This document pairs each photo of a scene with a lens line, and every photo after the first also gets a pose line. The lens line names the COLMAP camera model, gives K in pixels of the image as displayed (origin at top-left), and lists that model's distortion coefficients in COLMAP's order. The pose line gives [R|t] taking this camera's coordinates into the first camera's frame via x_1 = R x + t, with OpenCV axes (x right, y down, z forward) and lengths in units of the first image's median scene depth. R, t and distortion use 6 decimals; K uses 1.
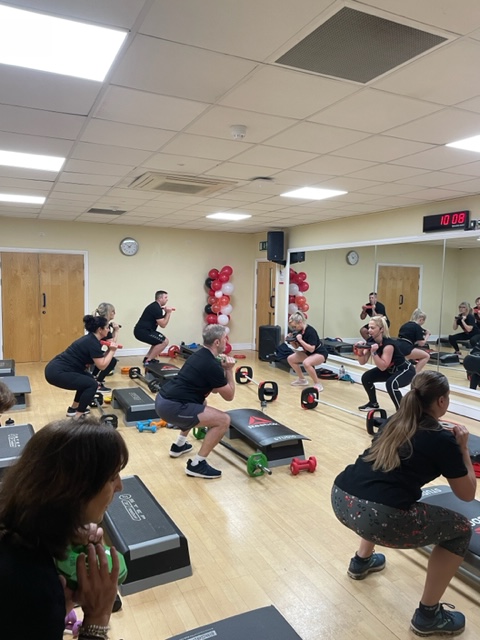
lens RADIAL K [[487.8, 0, 239.2], [0, 487.8, 309.1], [0, 0, 1]] dist [0.113320, -0.131654]
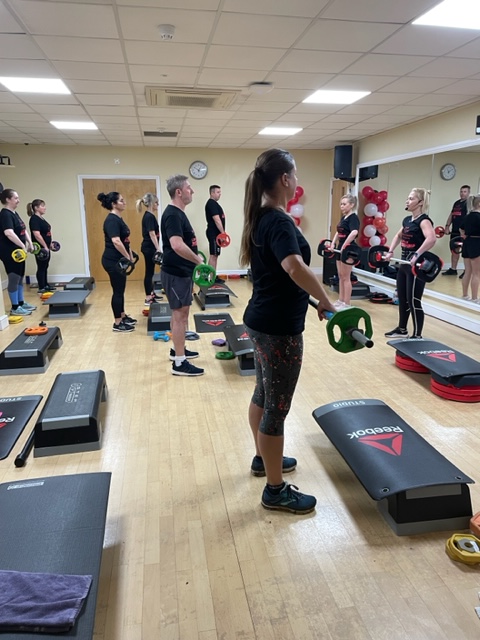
lens RADIAL K [[487.8, 0, 239.2], [0, 487.8, 309.1], [0, 0, 1]] dist [0.113320, -0.131654]
pose [[0.963703, 0.033541, -0.264862, 0.152229], [0.004728, 0.989777, 0.142545, 0.014656], [0.266936, -0.138623, 0.953692, 0.010575]]
